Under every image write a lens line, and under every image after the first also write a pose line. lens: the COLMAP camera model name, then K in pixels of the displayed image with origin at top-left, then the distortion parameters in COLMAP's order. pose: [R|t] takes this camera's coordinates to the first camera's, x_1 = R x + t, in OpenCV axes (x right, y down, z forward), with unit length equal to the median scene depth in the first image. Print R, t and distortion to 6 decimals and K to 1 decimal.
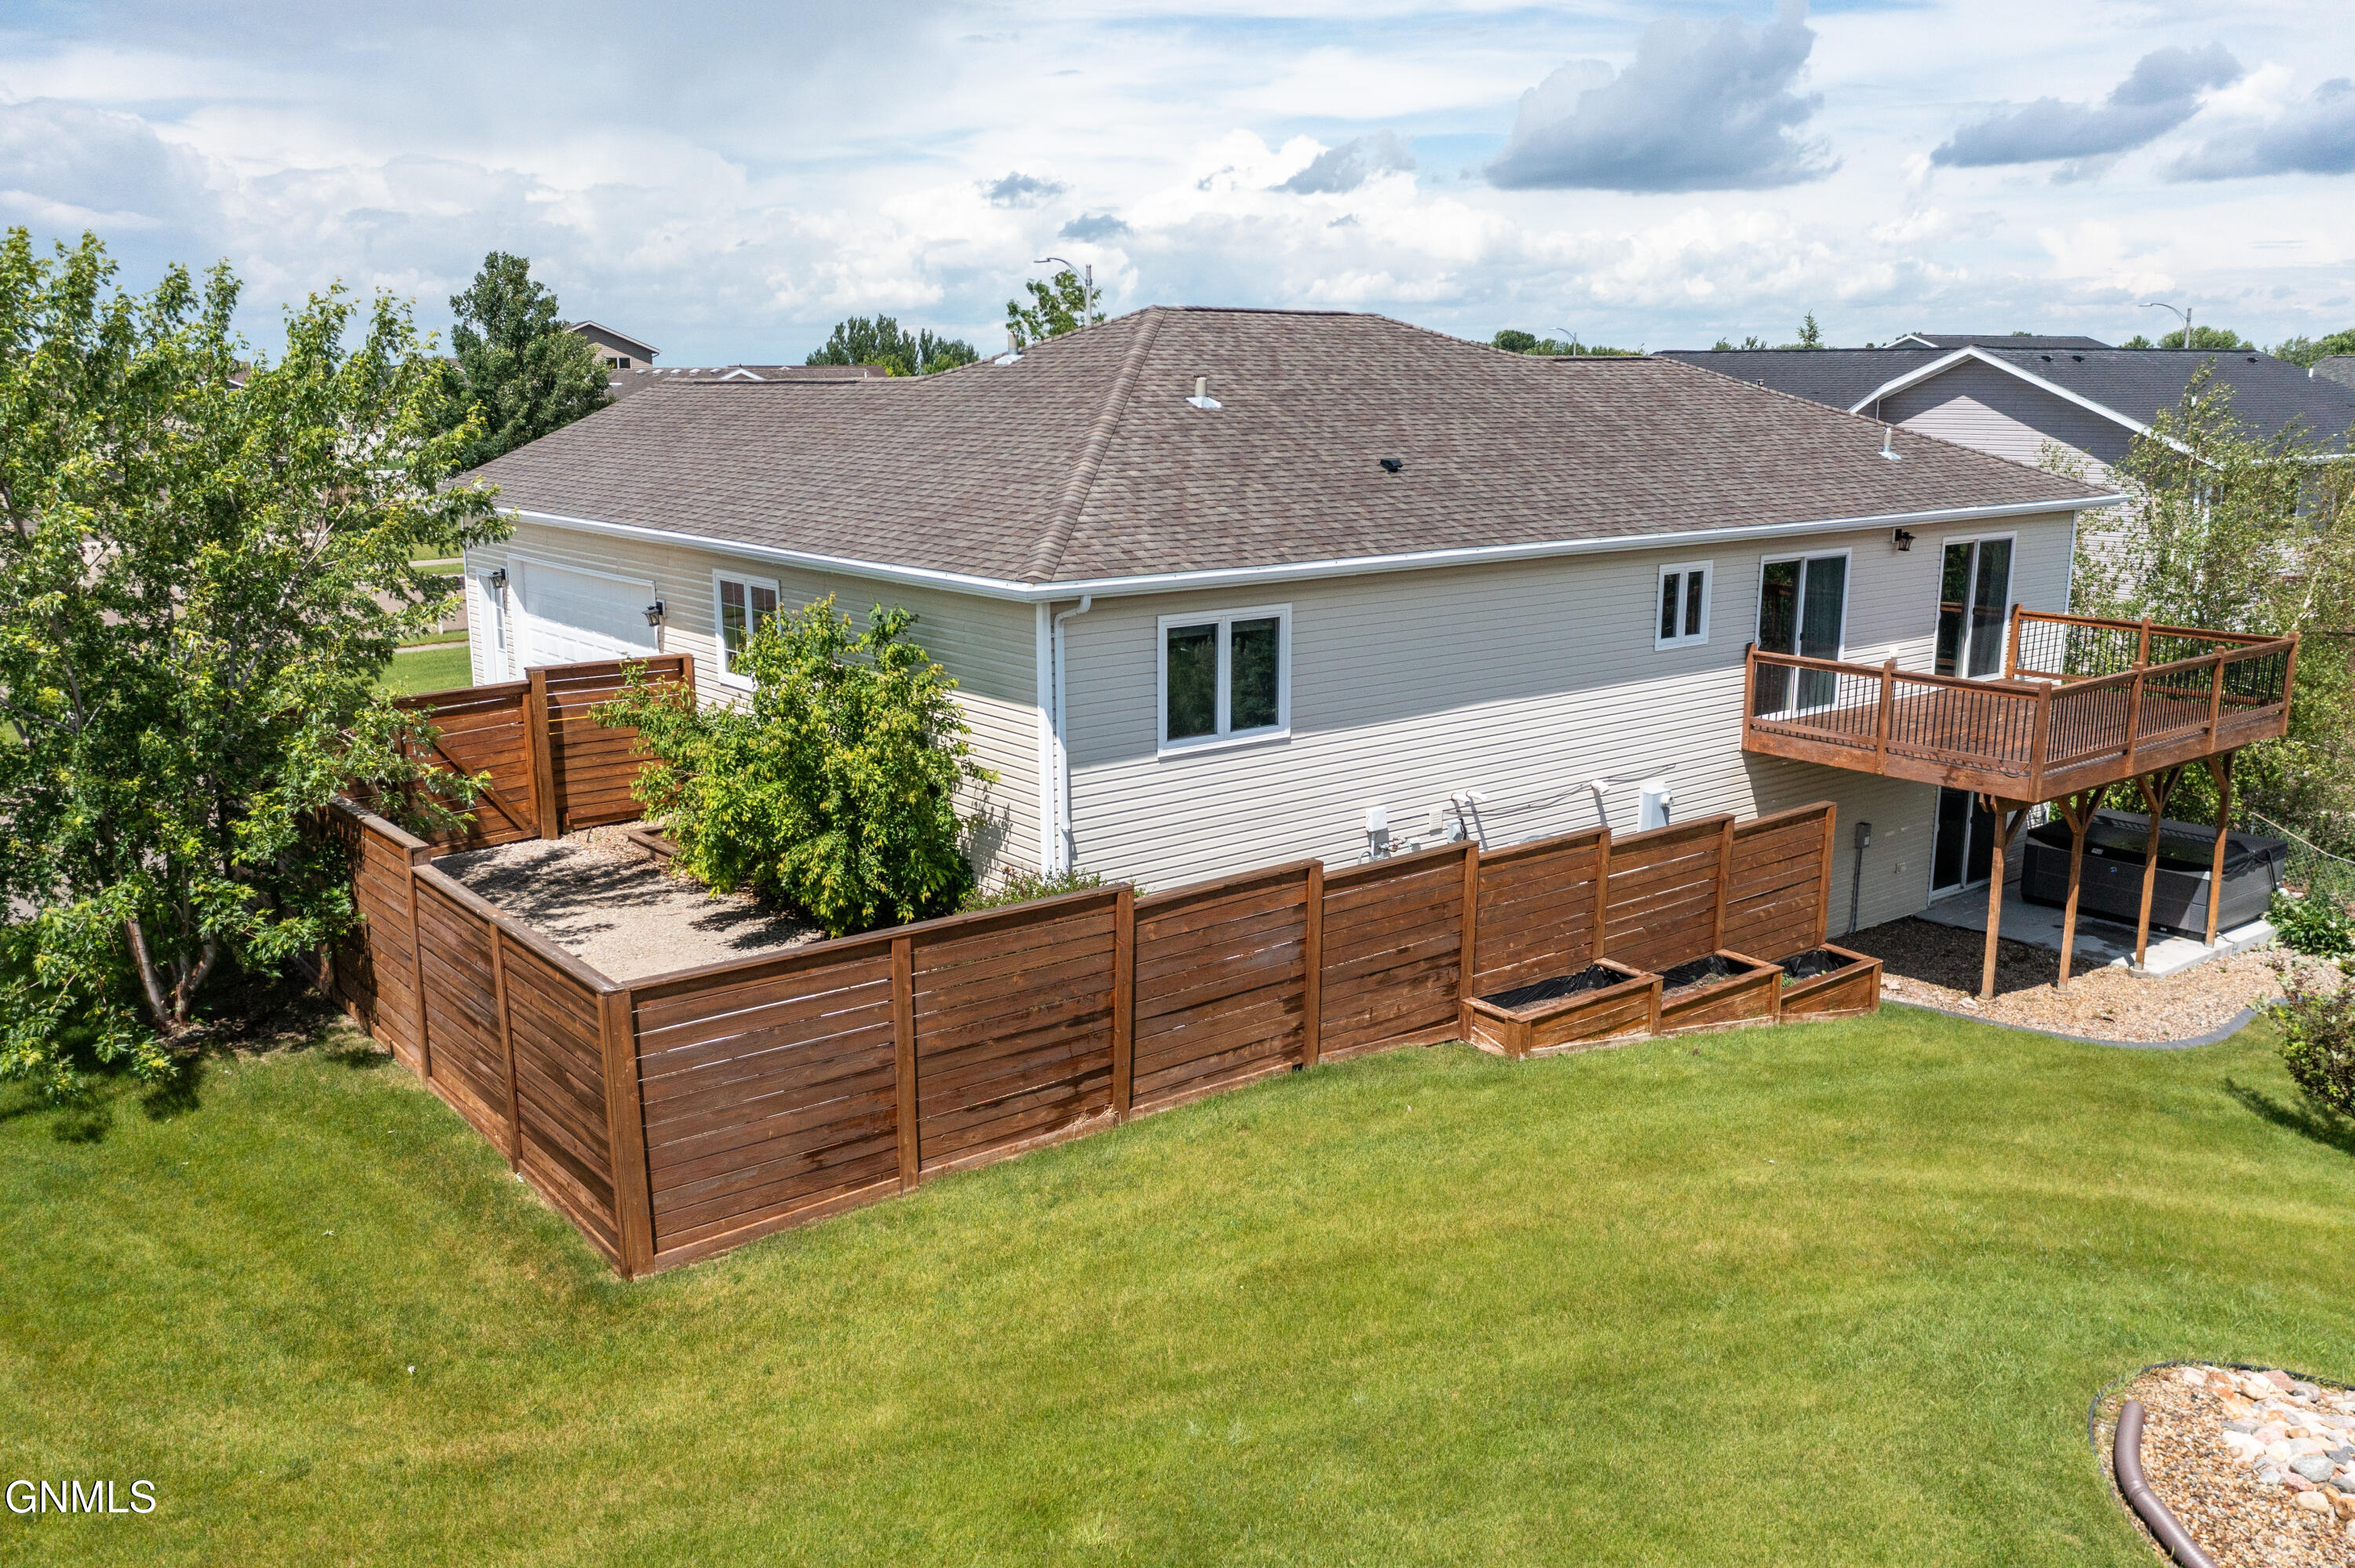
lens RADIAL K [[1858.6, 0, 1179.1], [0, 1858.6, 783.9], [0, 0, 1]] dist [-0.021615, 0.009112]
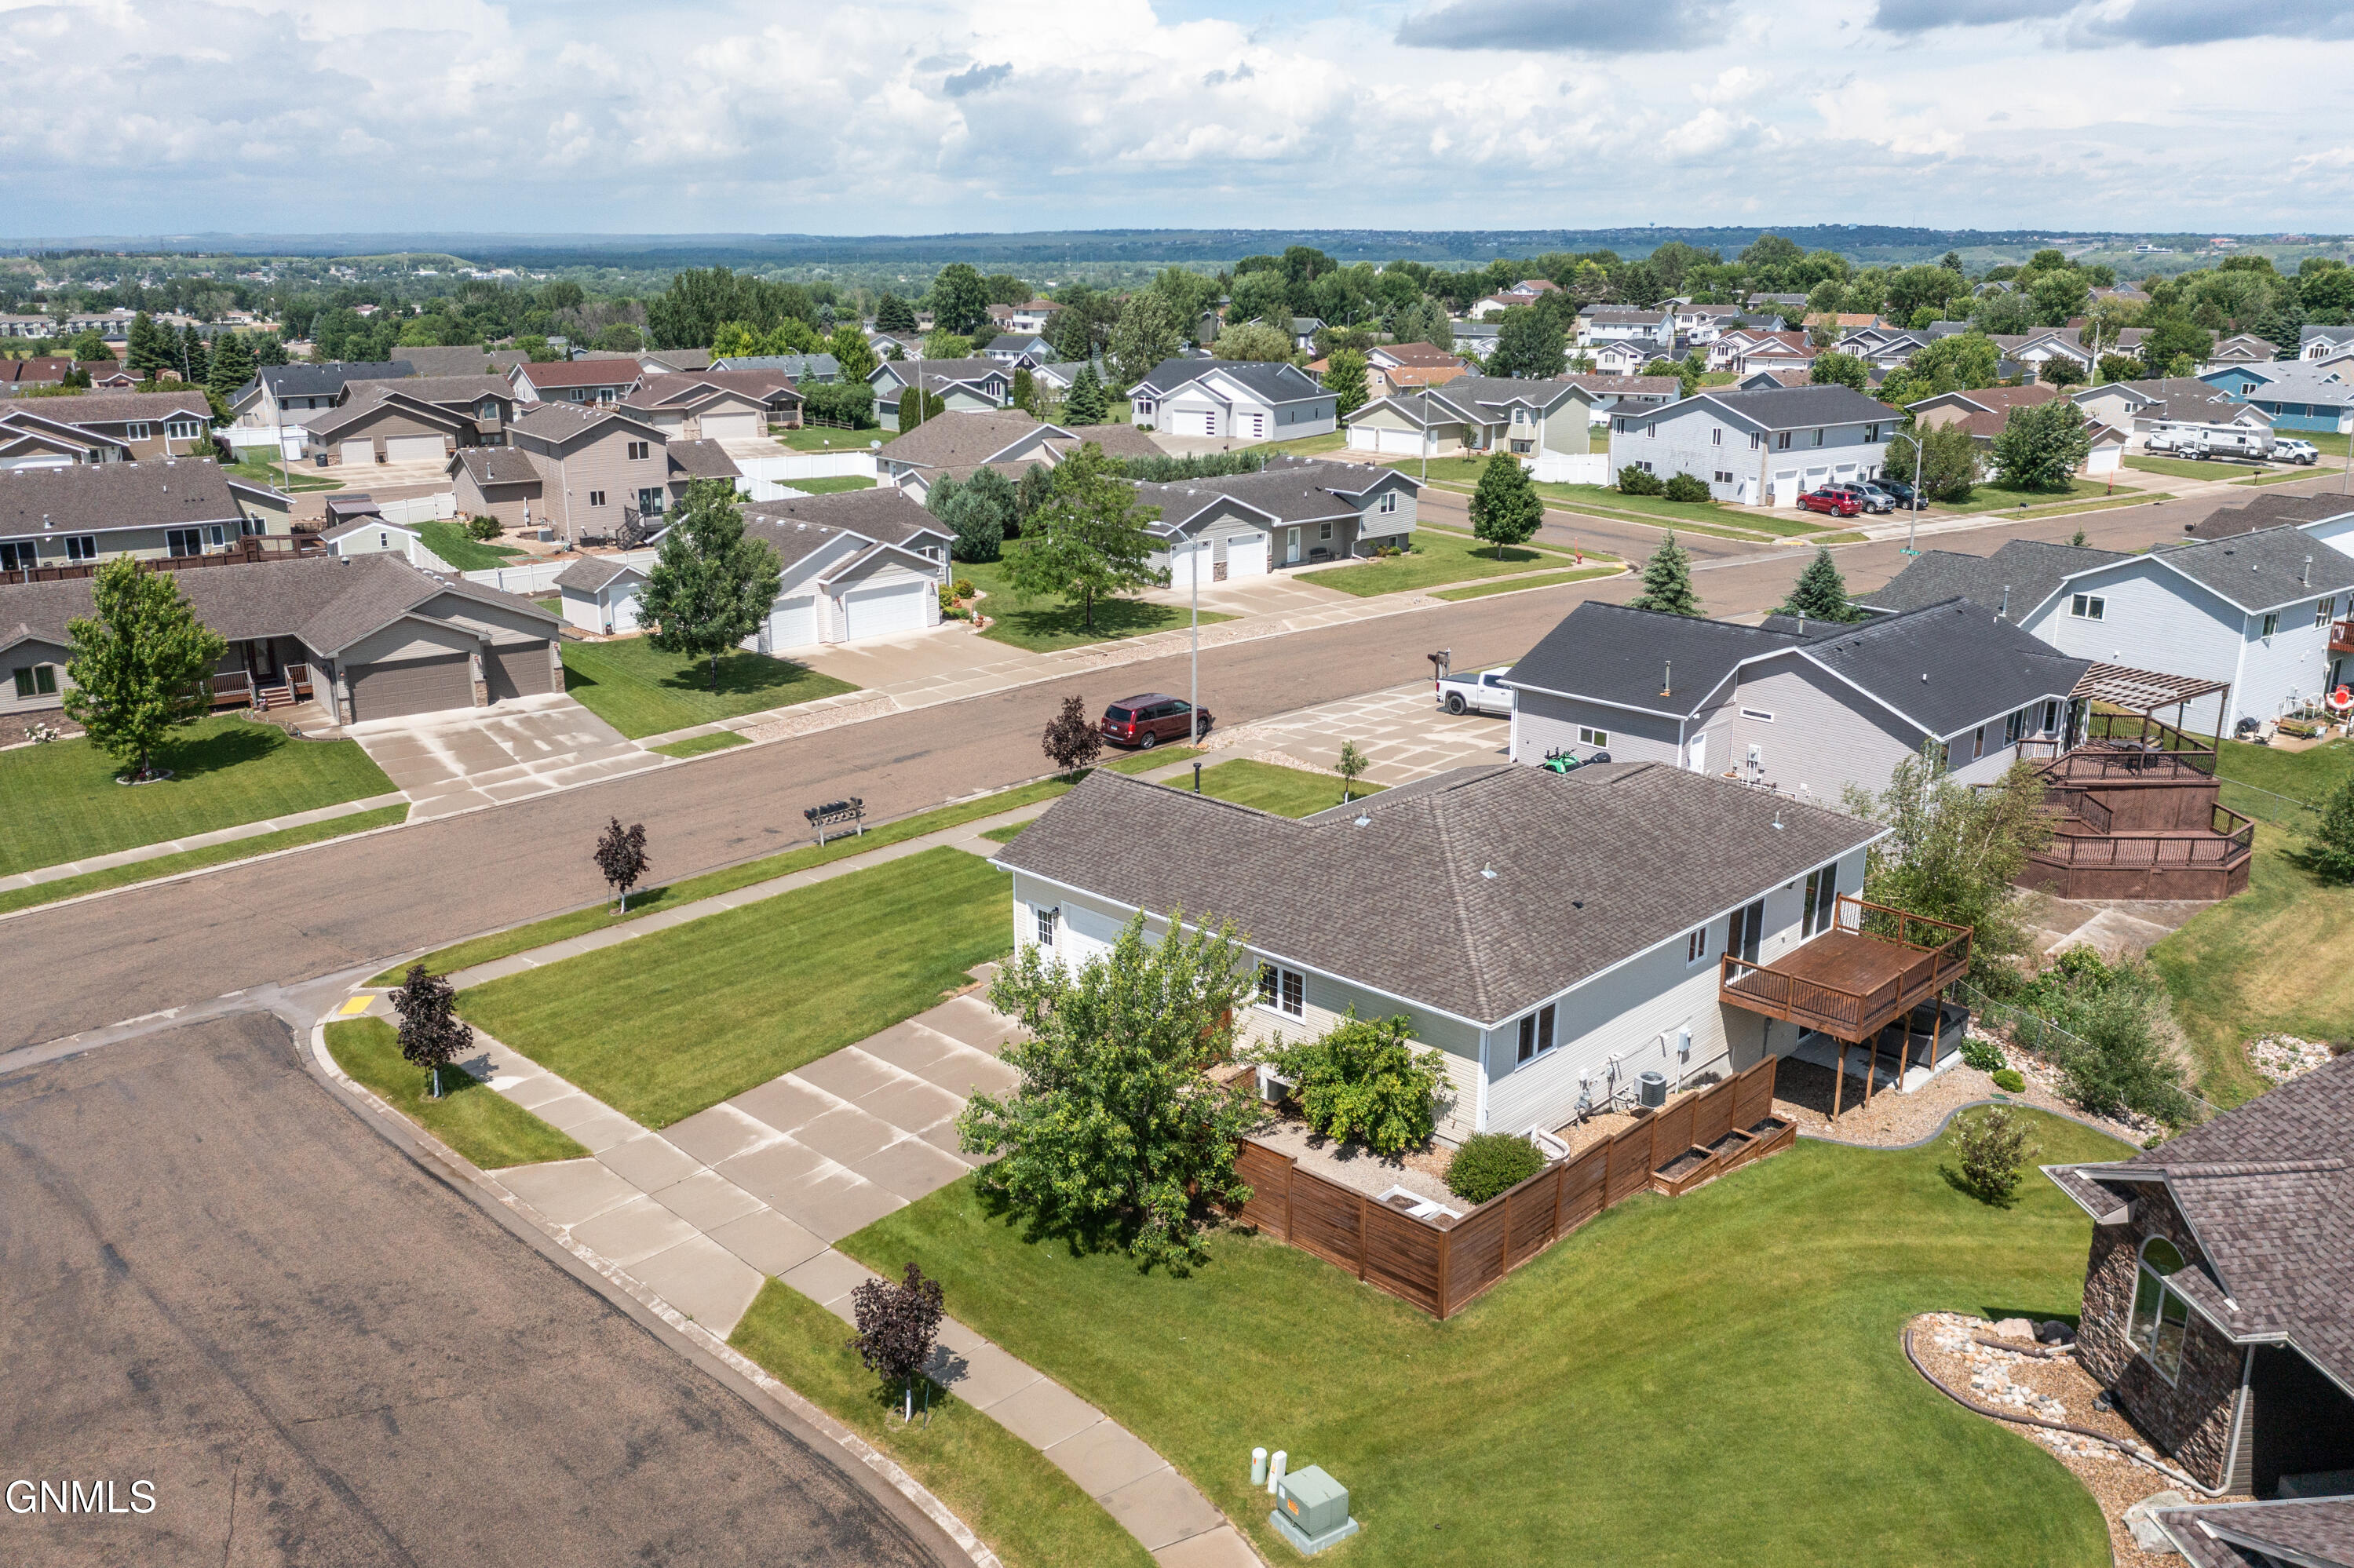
lens RADIAL K [[1857.9, 0, 1178.6], [0, 1857.9, 783.9], [0, 0, 1]] dist [-0.021615, 0.009112]
pose [[0.992182, -0.034087, 0.120056, -0.633480], [0.025643, 0.997134, 0.071184, -0.500024], [-0.122139, -0.067548, 0.990212, -1.136078]]
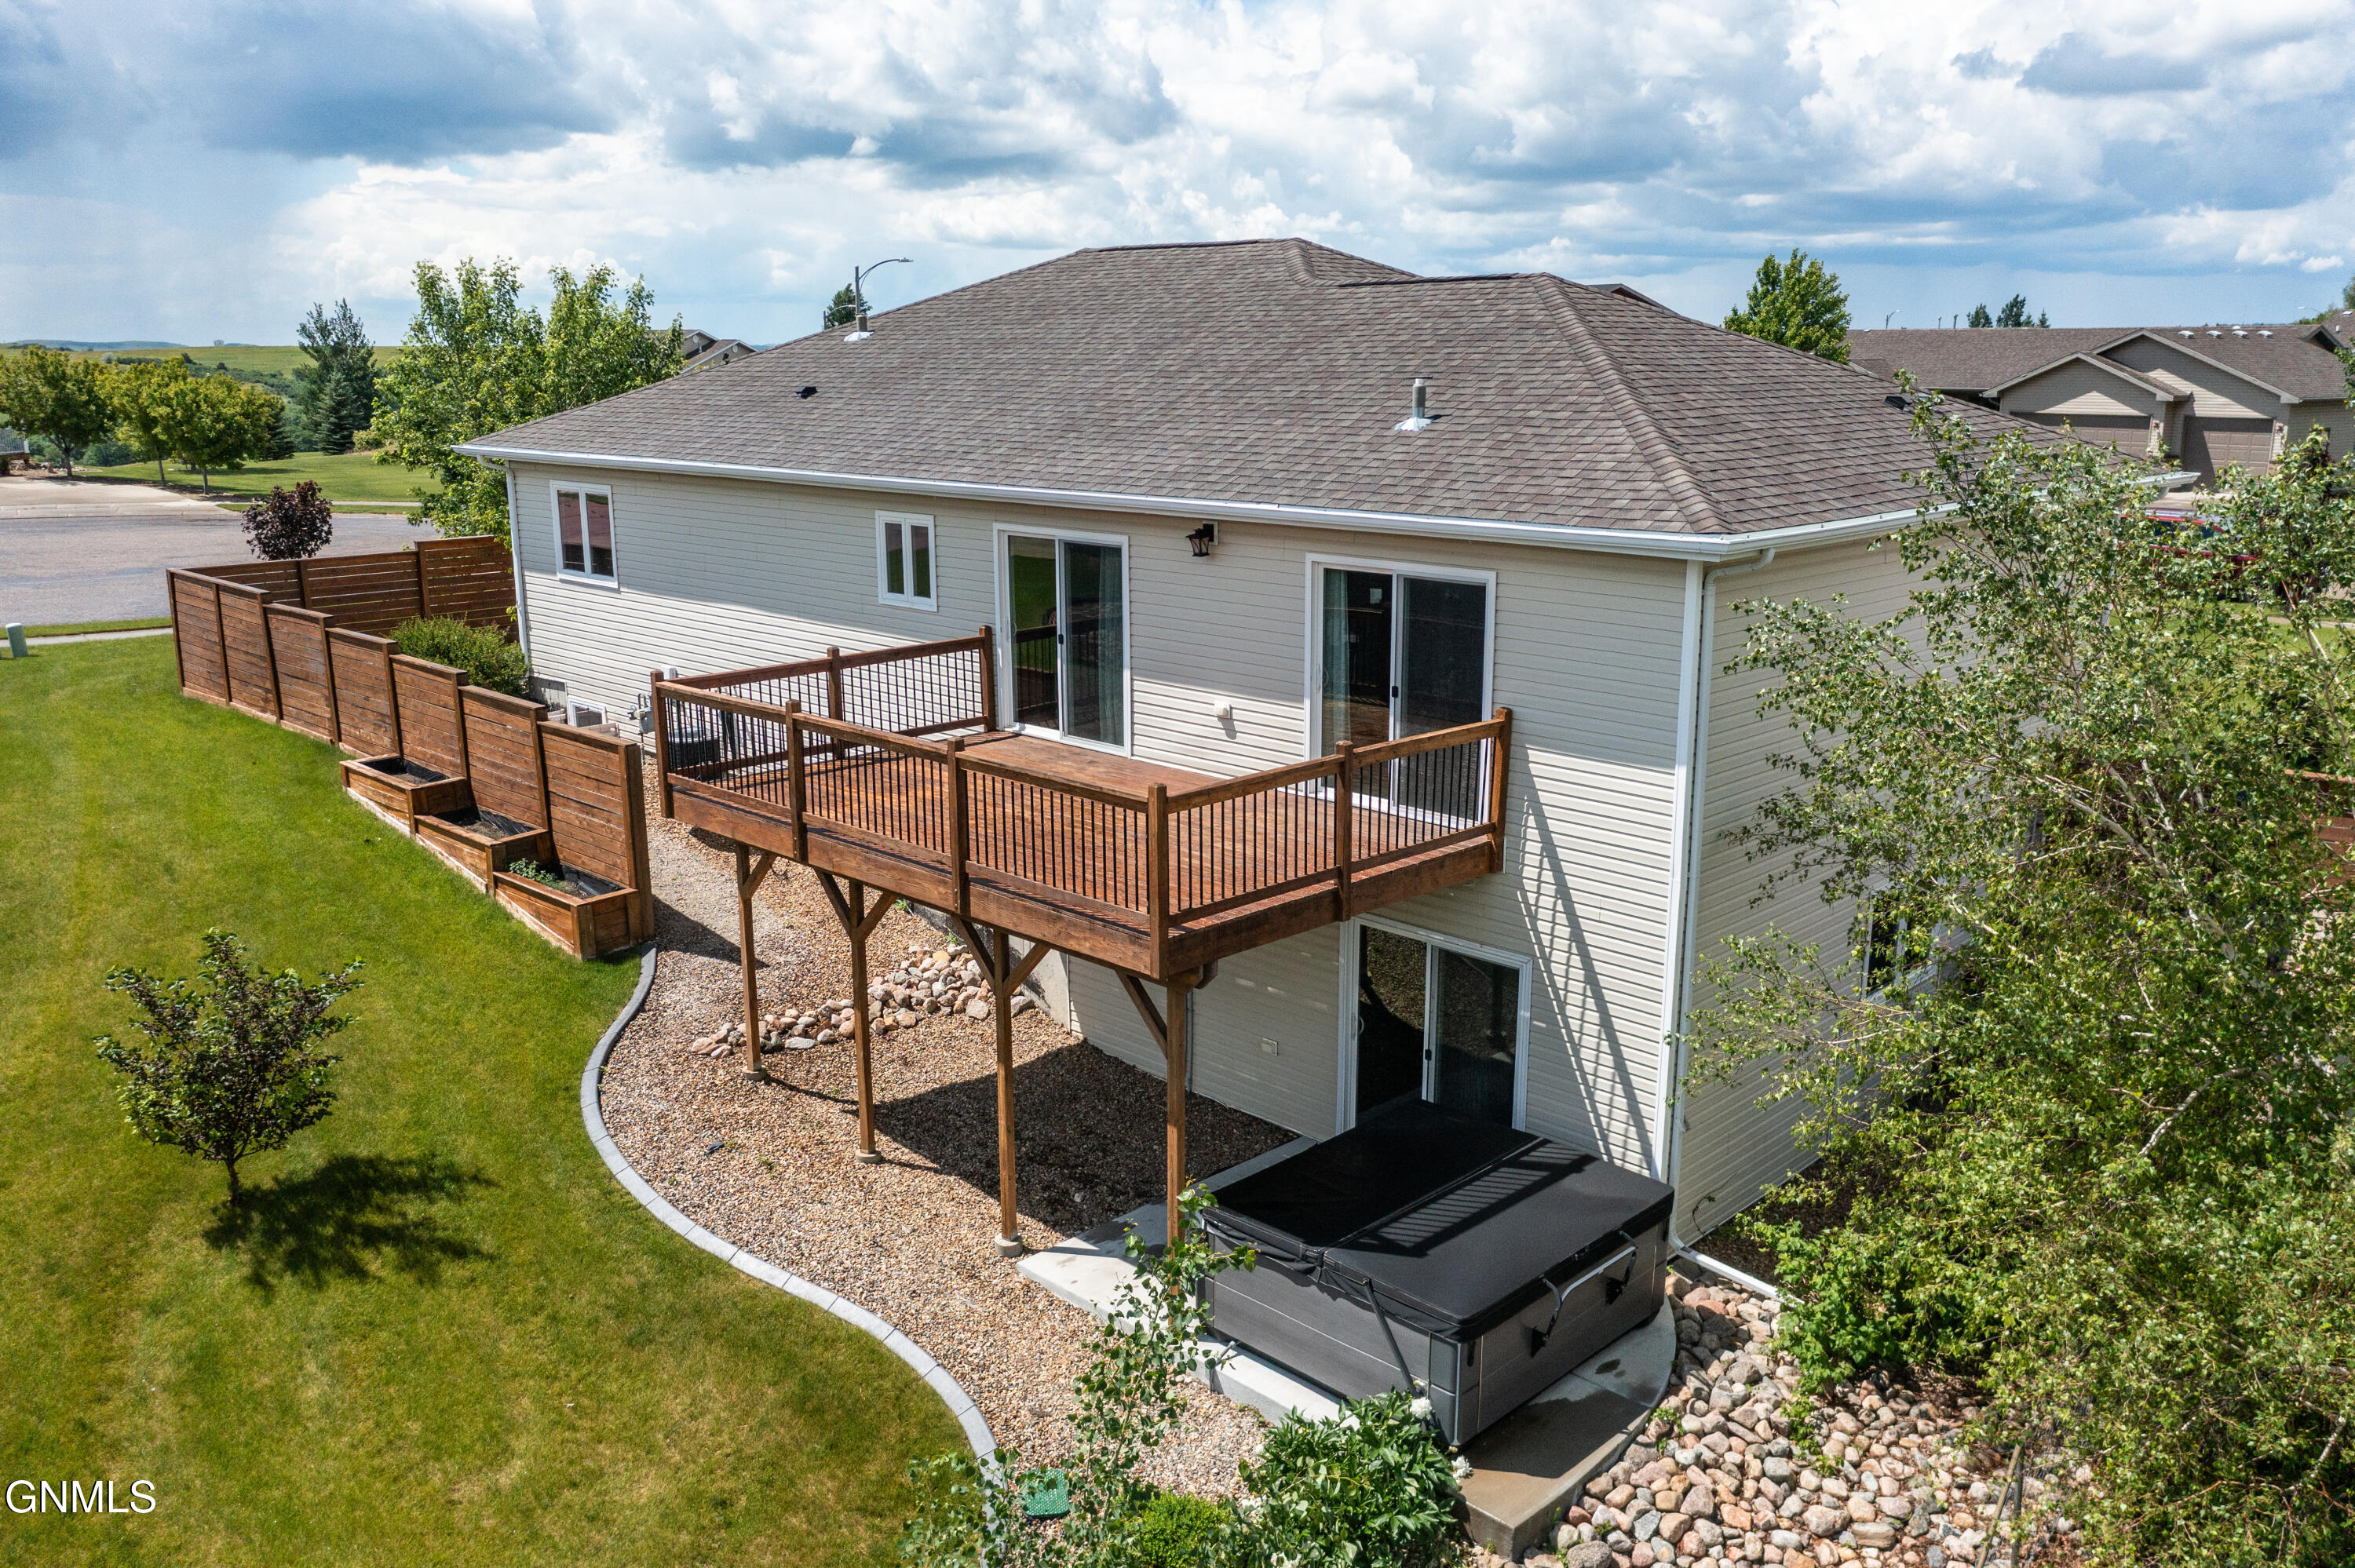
lens RADIAL K [[1858.6, 0, 1179.1], [0, 1858.6, 783.9], [0, 0, 1]] dist [-0.021615, 0.009112]
pose [[0.112193, 0.236454, -0.965144, 1.324740], [-0.197338, 0.957232, 0.211576, -0.234853], [0.973894, 0.166722, 0.154056, 1.130374]]
